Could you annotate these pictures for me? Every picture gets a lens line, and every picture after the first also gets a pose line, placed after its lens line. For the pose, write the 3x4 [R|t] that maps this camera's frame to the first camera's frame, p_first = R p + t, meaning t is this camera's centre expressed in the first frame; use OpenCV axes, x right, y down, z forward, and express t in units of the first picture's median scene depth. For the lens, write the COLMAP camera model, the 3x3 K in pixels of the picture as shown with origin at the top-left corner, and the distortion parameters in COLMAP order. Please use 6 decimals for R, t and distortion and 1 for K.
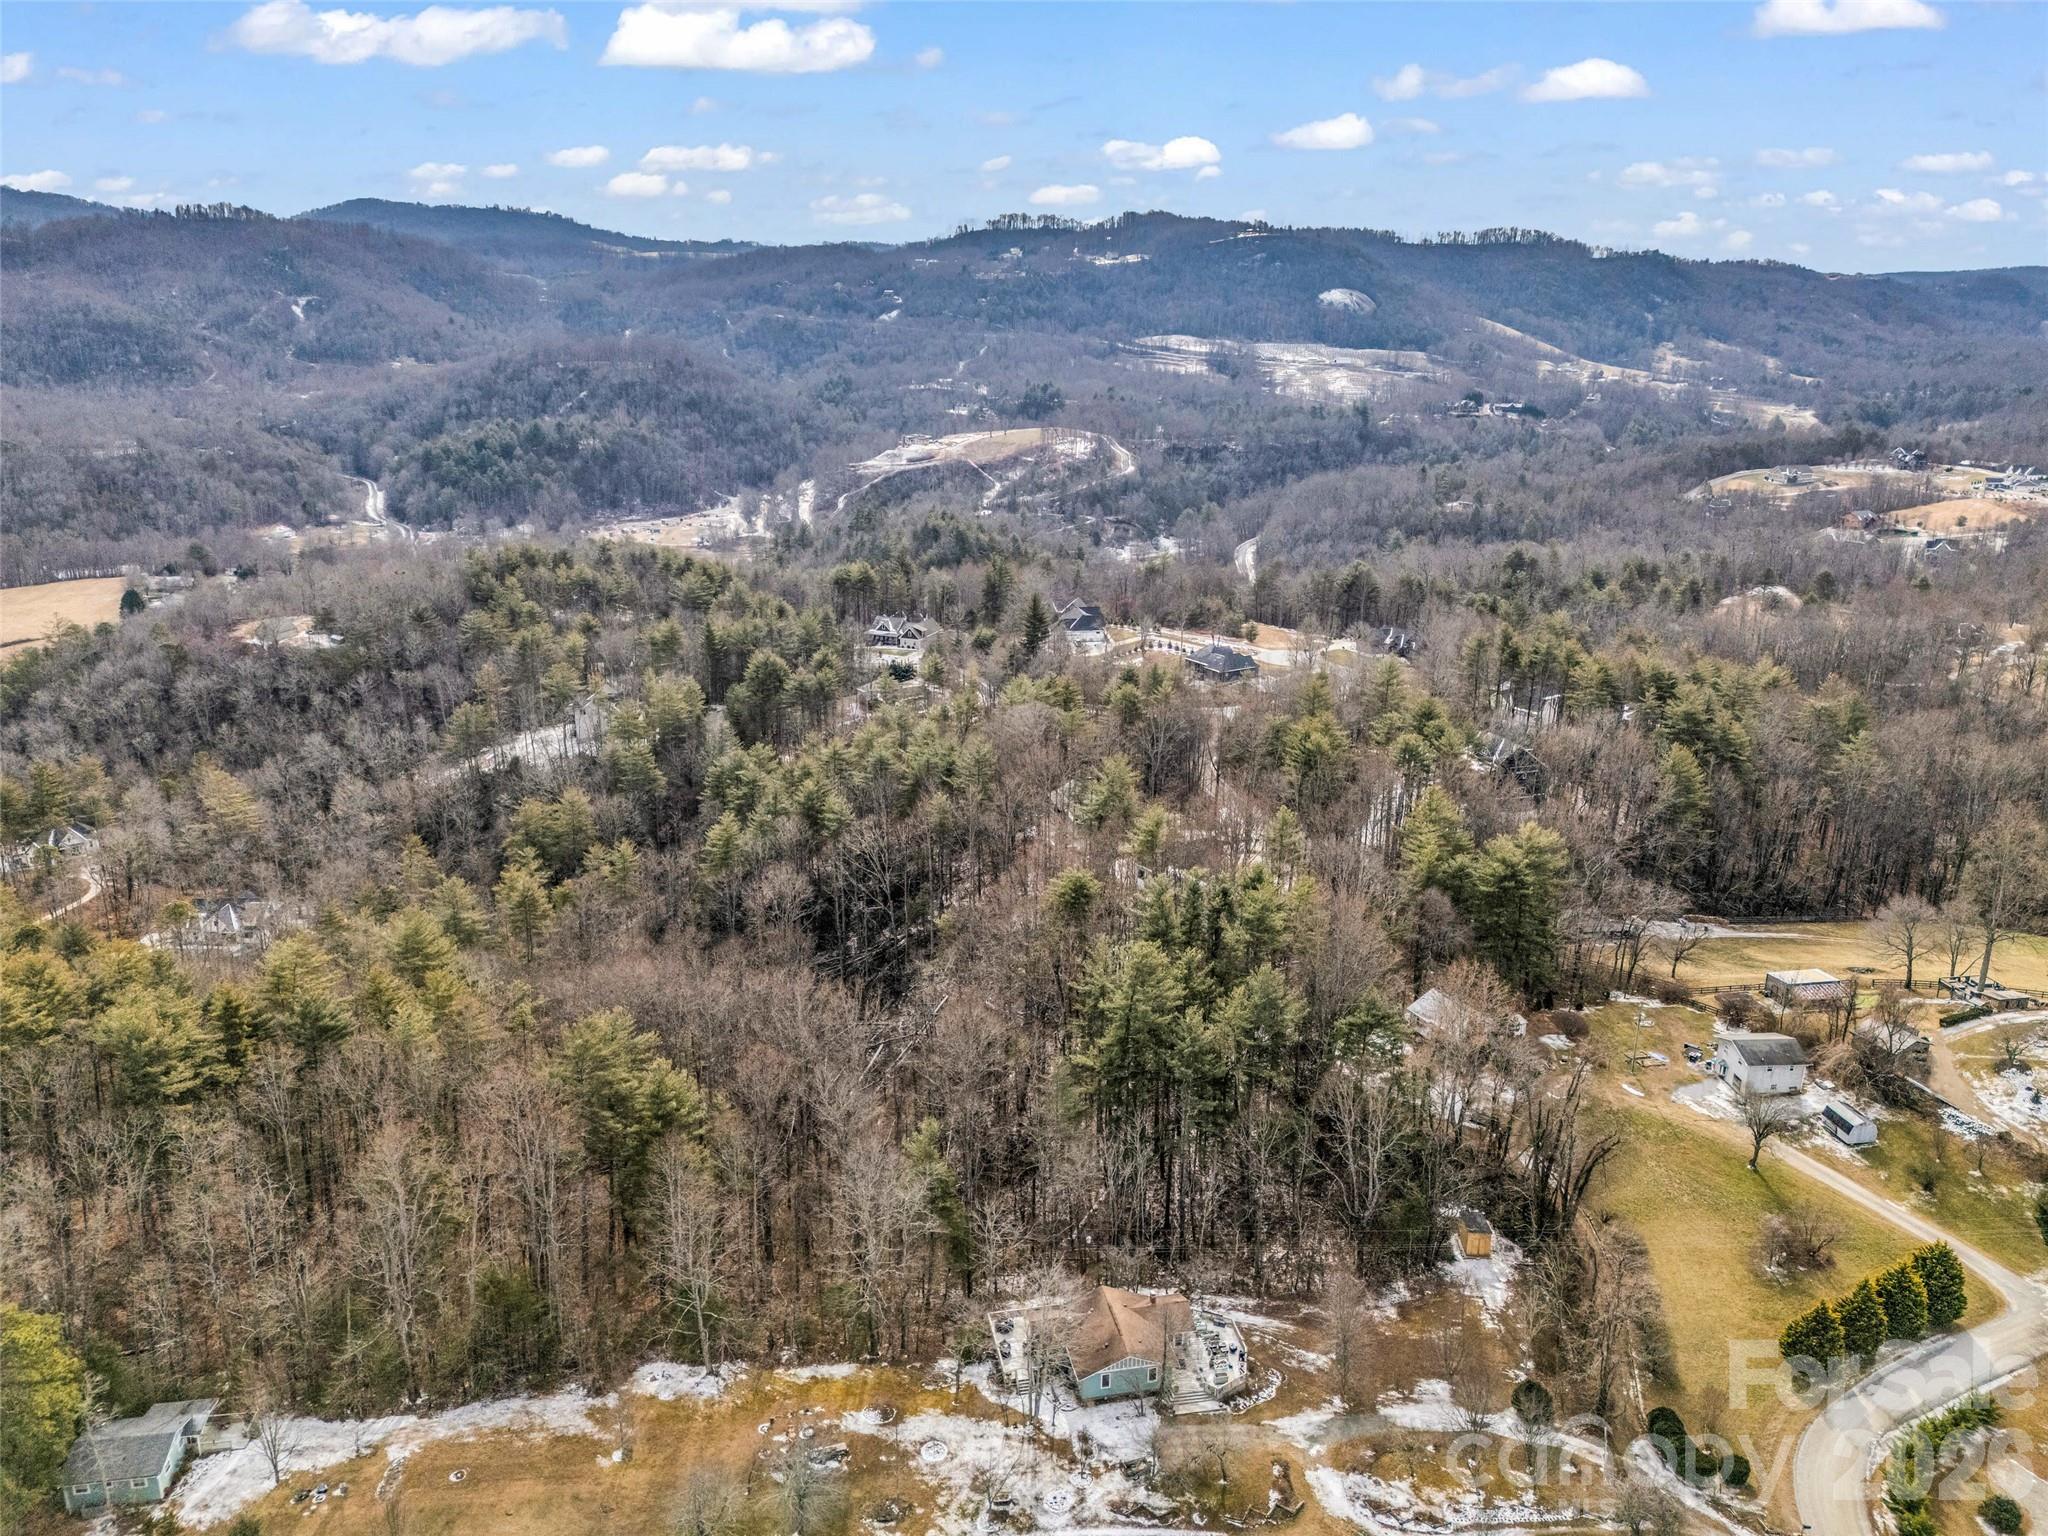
lens RADIAL K [[1500.3, 0, 1029.3], [0, 1500.3, 774.3], [0, 0, 1]] dist [0.083075, -0.072745]
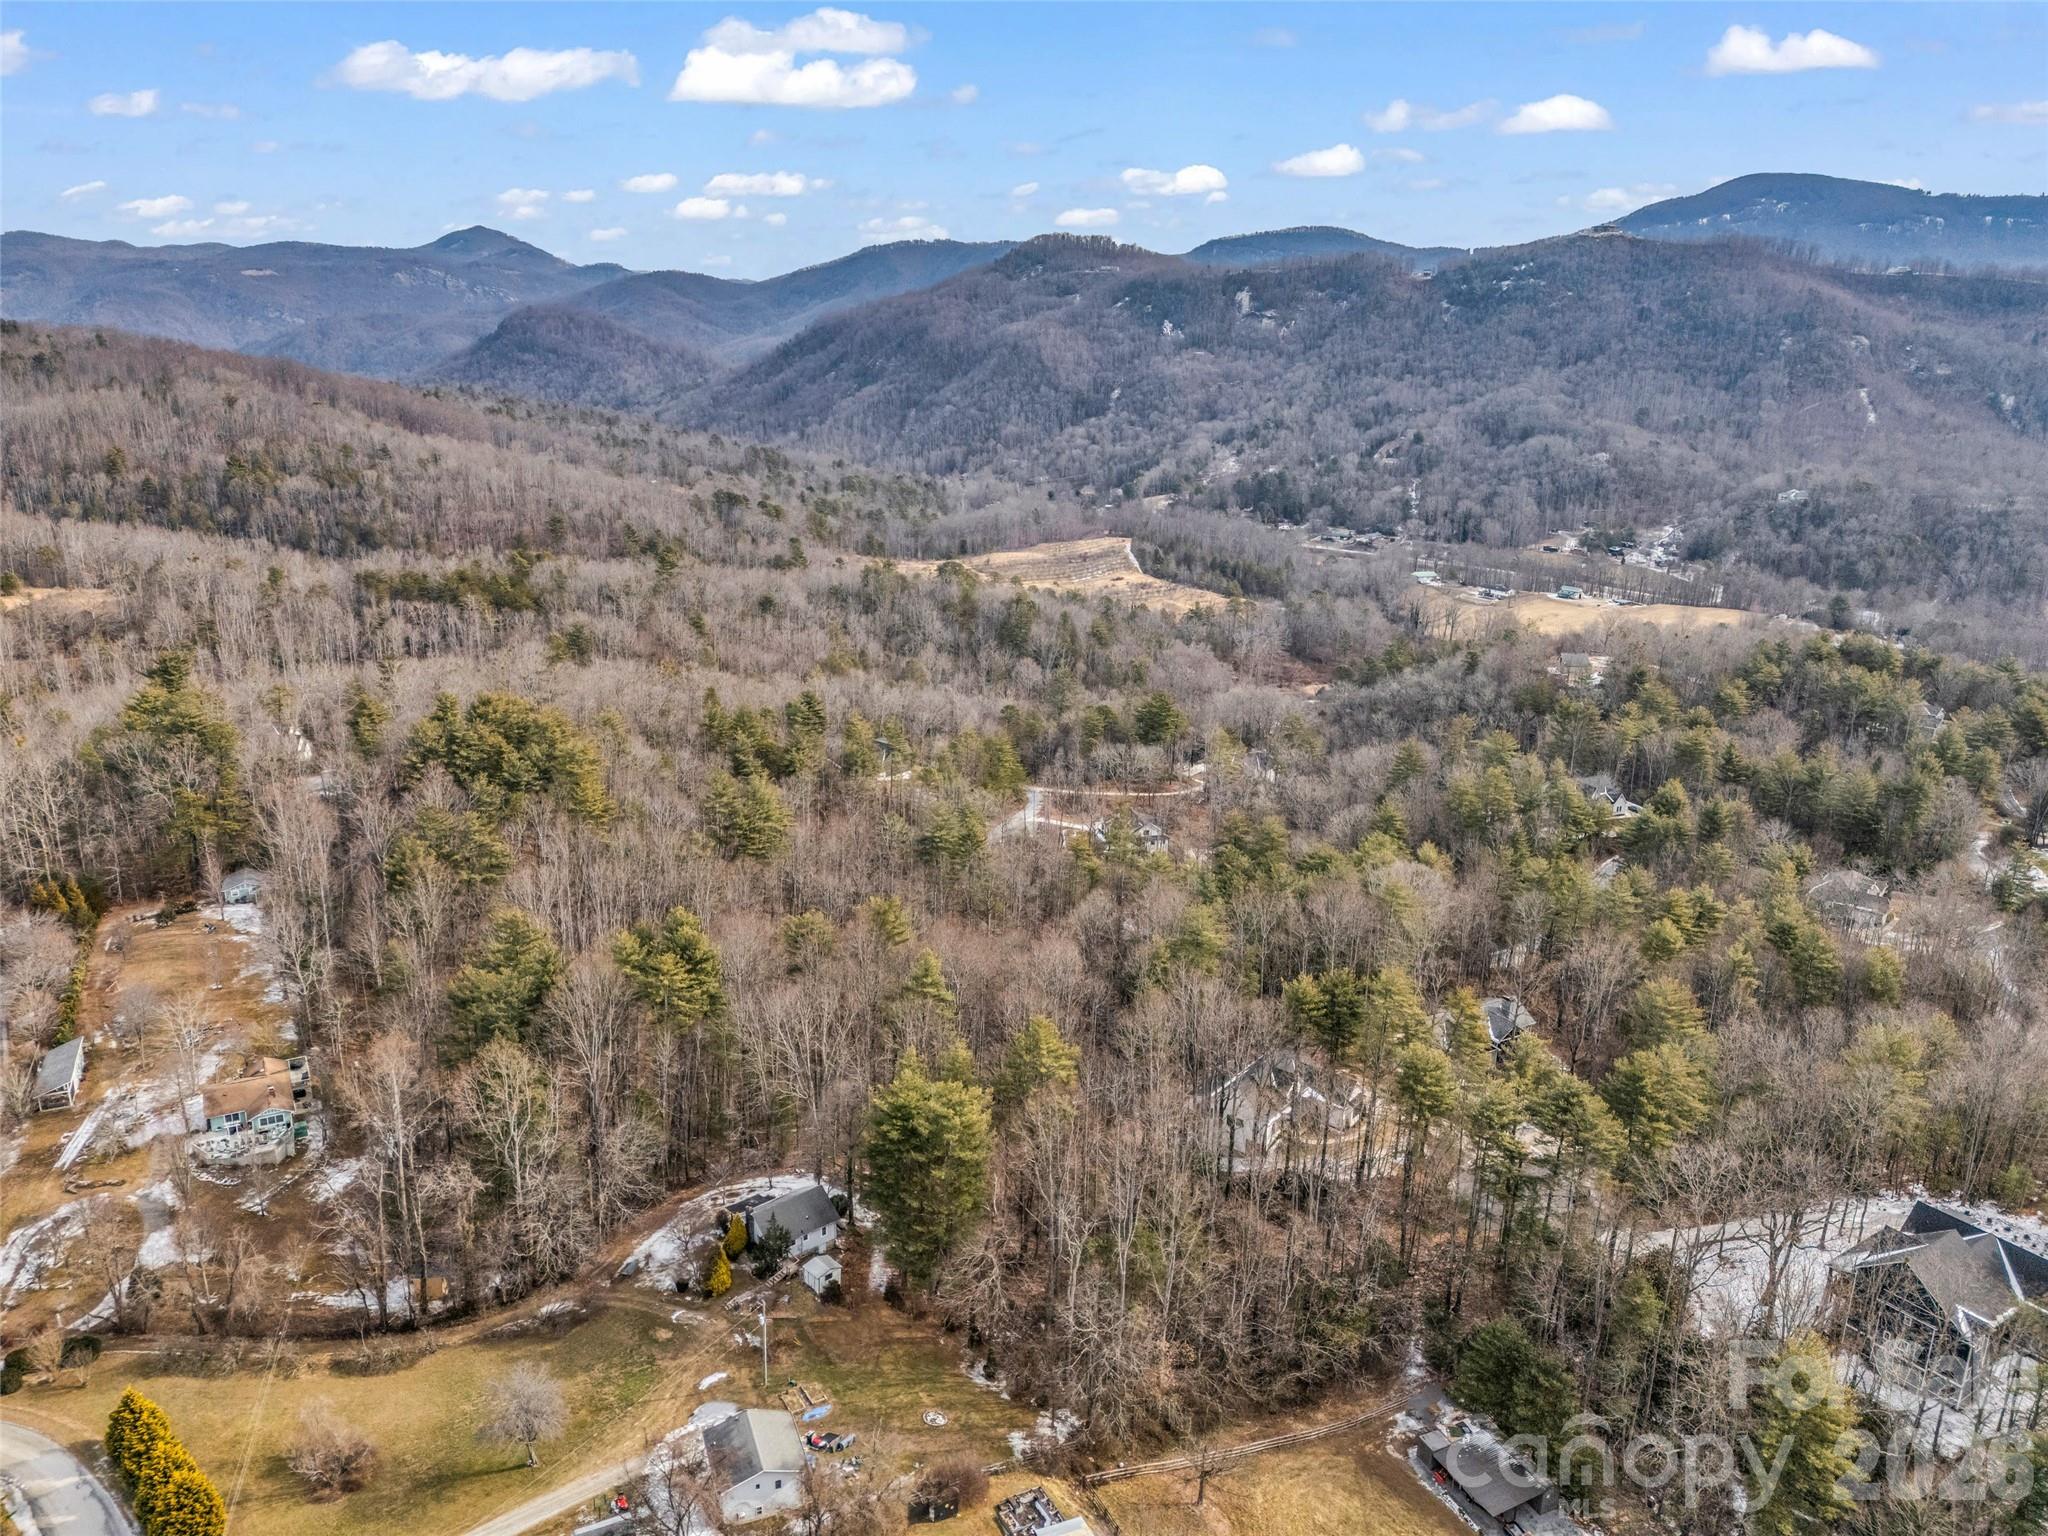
lens RADIAL K [[1500.3, 0, 1026.7], [0, 1500.3, 789.6], [0, 0, 1]] dist [0.083075, -0.072745]
pose [[0.287669, 0.291147, -0.912404, 0.192454], [-0.307552, 0.930299, 0.199890, -0.052172], [0.907005, 0.223109, 0.357161, 0.140528]]
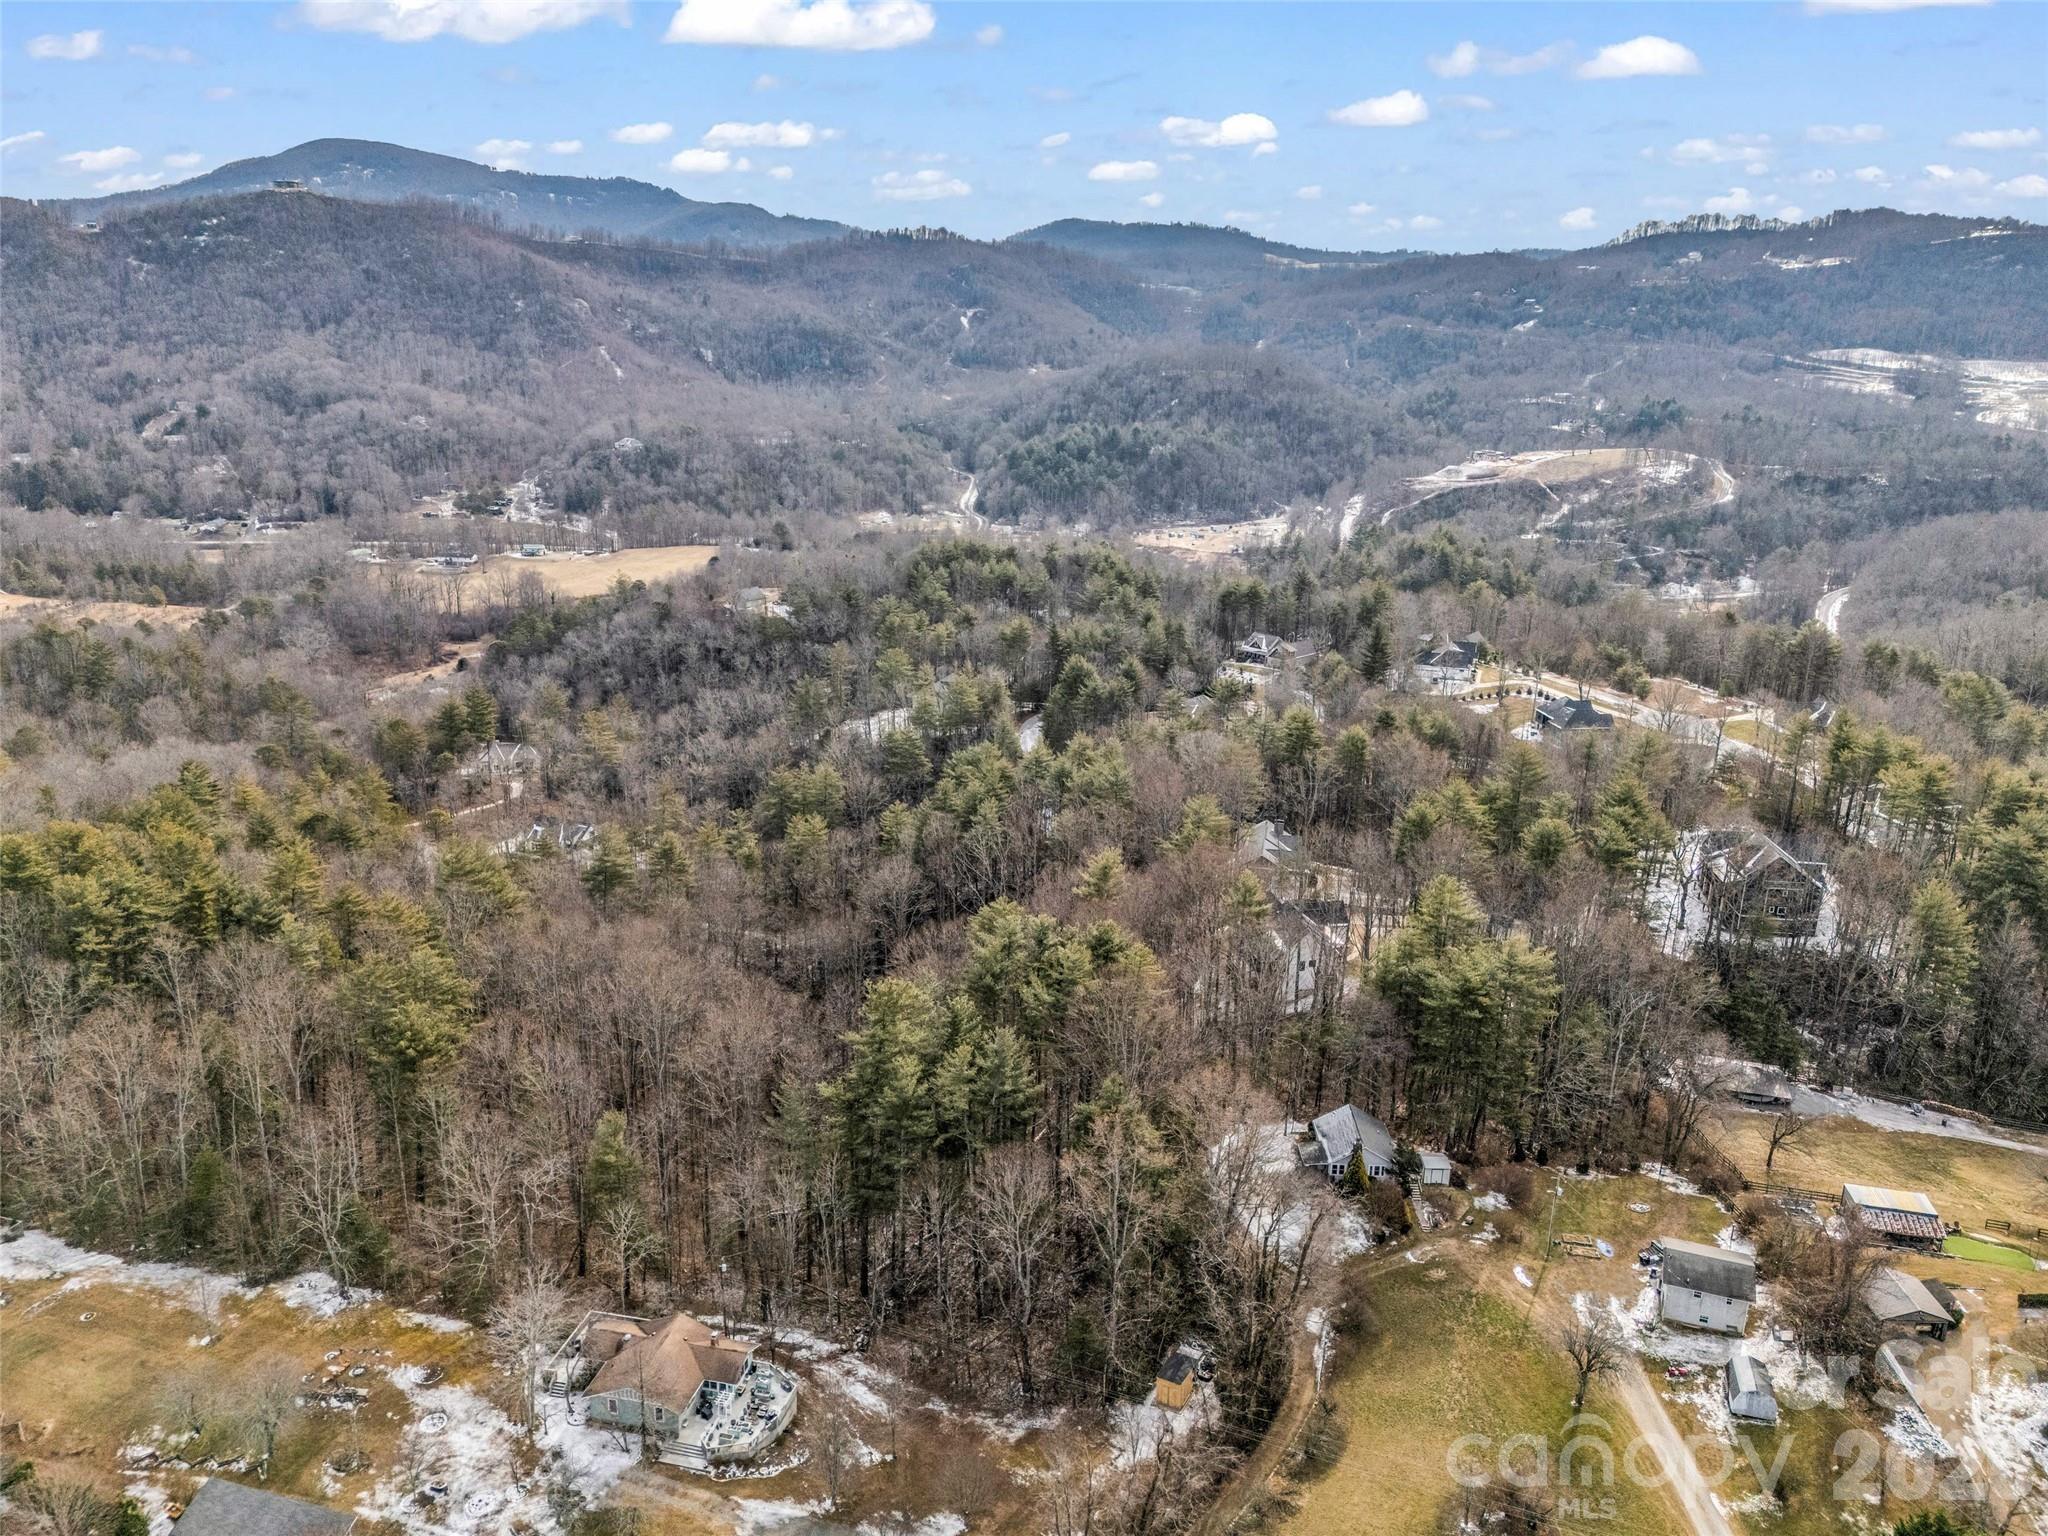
lens RADIAL K [[1500.3, 0, 1028.9], [0, 1500.3, 777.9], [0, 0, 1]] dist [0.083075, -0.072745]
pose [[0.909142, 0.130353, -0.395561, 0.078576], [-0.132081, 0.990972, 0.022994, -0.007200], [0.394987, 0.031341, 0.918152, 0.024538]]
